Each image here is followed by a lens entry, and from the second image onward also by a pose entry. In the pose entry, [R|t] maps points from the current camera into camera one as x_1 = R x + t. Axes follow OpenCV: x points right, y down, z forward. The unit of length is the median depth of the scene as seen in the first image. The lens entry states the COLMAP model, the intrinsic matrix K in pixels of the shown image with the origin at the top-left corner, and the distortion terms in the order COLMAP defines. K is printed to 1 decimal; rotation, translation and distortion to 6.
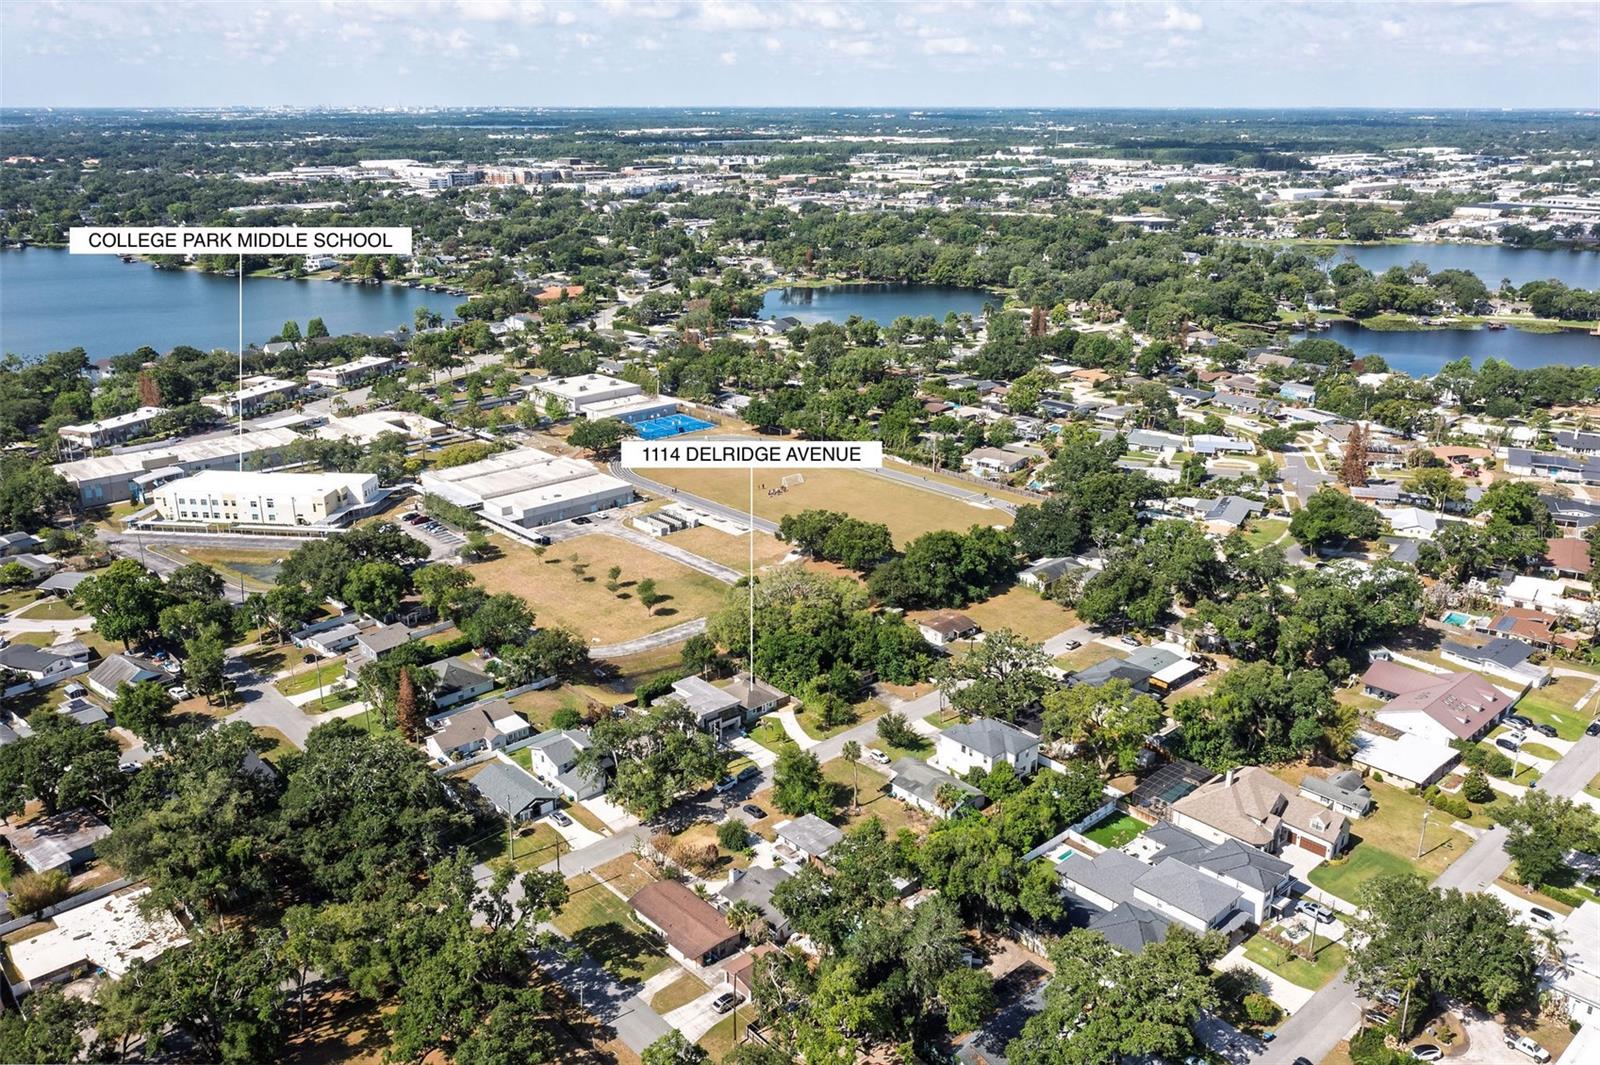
lens RADIAL K [[1270.1, 0, 800.0], [0, 1270.1, 532.5], [0, 0, 1]] dist [0.002474, -0.013321]
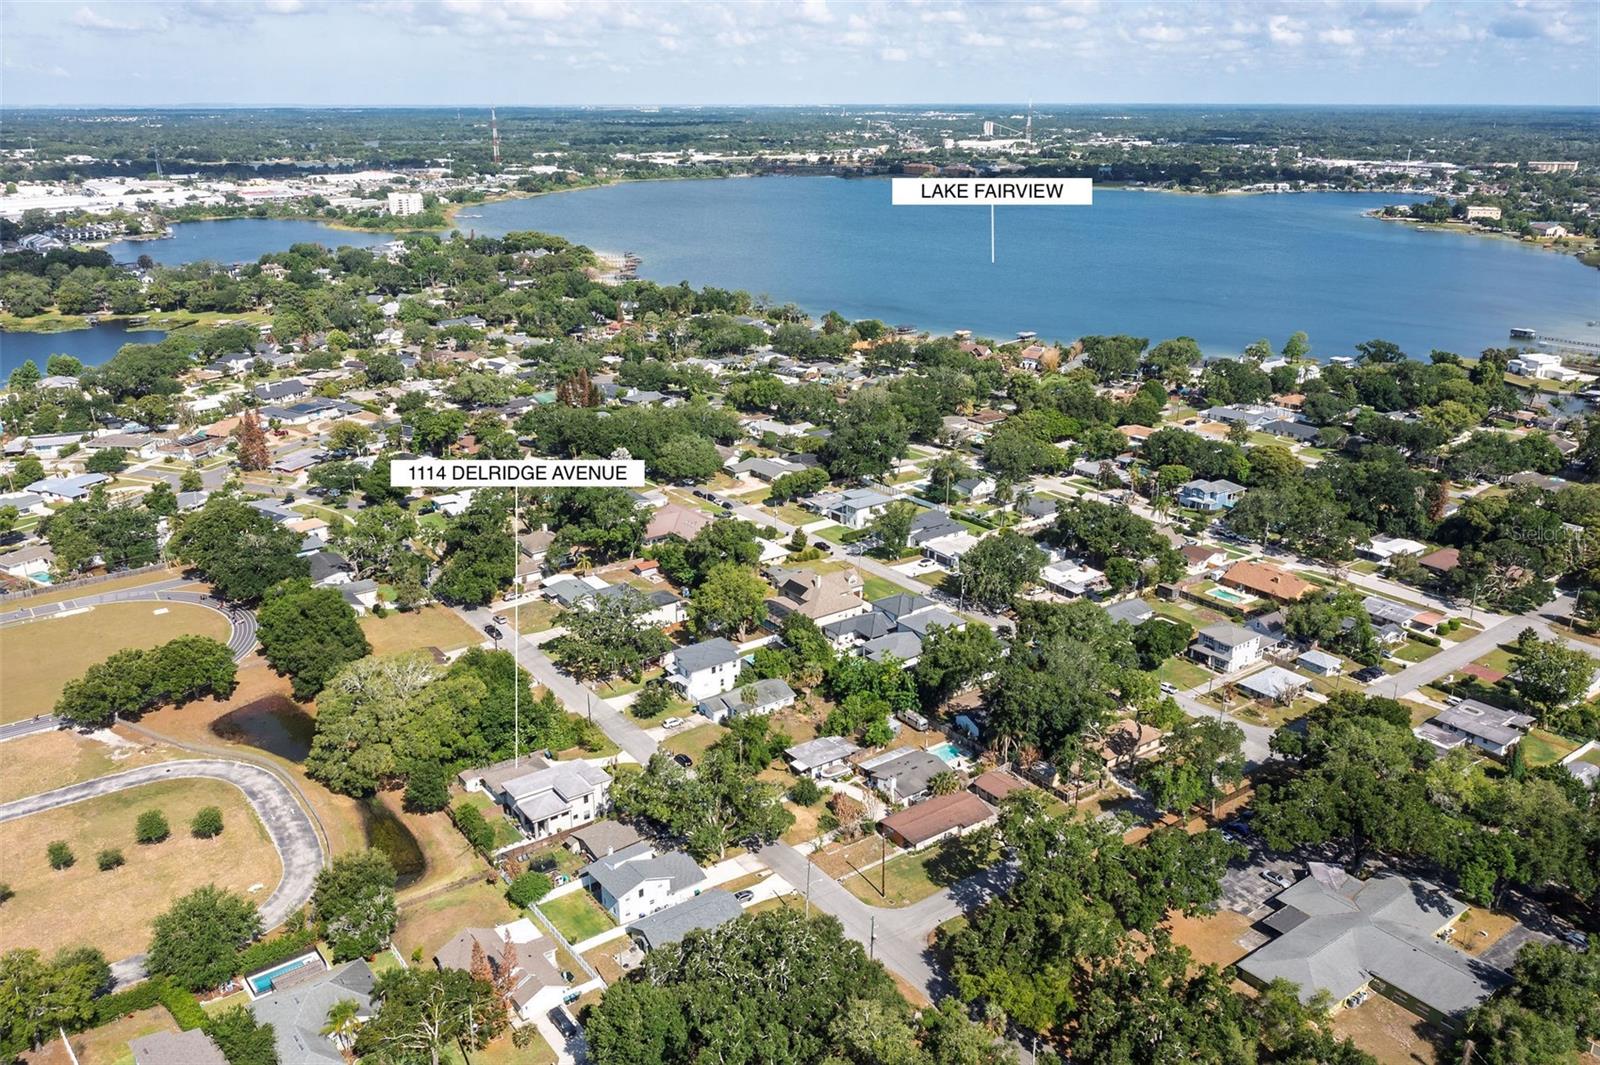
lens RADIAL K [[1270.1, 0, 800.0], [0, 1270.1, 532.5], [0, 0, 1]] dist [0.002474, -0.013321]
pose [[0.121144, -0.331595, 0.935611, -0.700205], [0.323459, 0.904295, 0.278614, -0.185226], [-0.938455, 0.268879, 0.216807, 0.504900]]
